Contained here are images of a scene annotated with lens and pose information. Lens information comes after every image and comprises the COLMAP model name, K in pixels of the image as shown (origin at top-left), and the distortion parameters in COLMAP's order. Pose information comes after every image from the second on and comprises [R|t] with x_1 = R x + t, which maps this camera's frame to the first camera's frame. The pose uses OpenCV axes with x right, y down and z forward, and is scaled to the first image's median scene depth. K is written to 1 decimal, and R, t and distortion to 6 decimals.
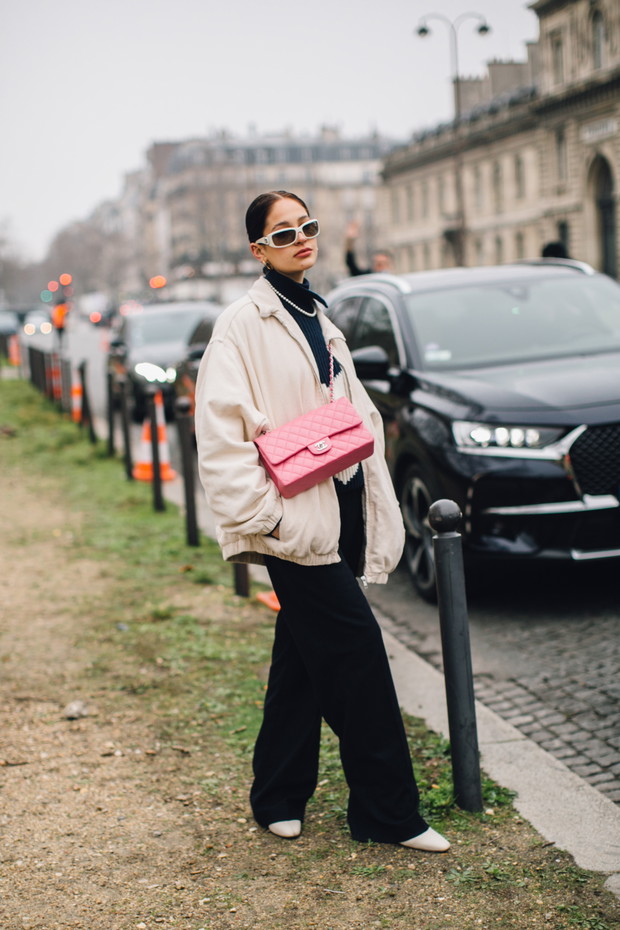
lens RADIAL K [[1355.2, 0, 310.0], [0, 1355.2, 465.0], [0, 0, 1]] dist [0.022687, 0.088393]
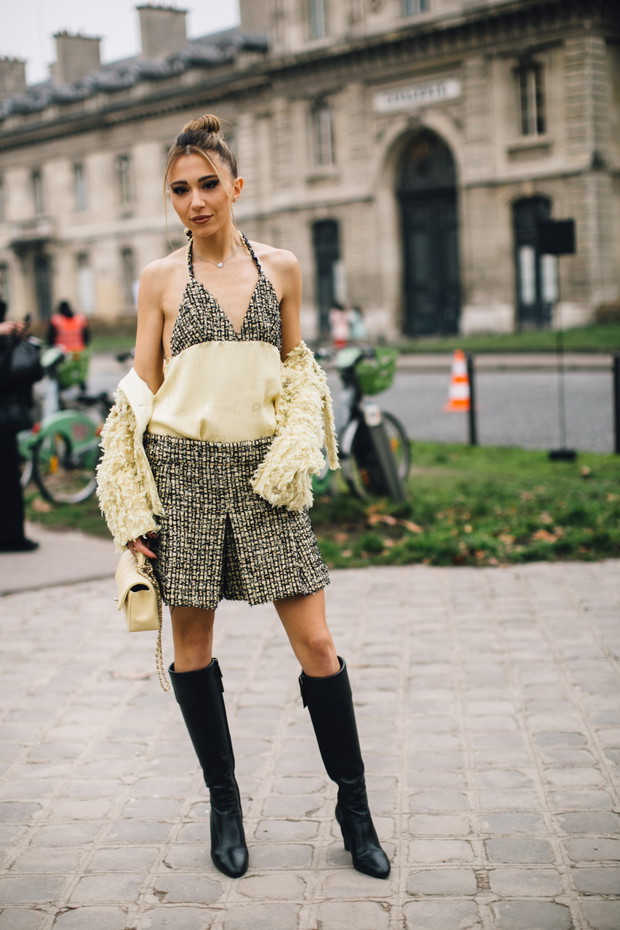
lens RADIAL K [[1355.2, 0, 310.0], [0, 1355.2, 465.0], [0, 0, 1]] dist [0.022687, 0.088393]
pose [[0.867164, -0.012047, 0.497877, -0.195062], [0.036802, 0.998524, -0.039937, -0.015465], [-0.496661, 0.052955, 0.866328, 0.366620]]
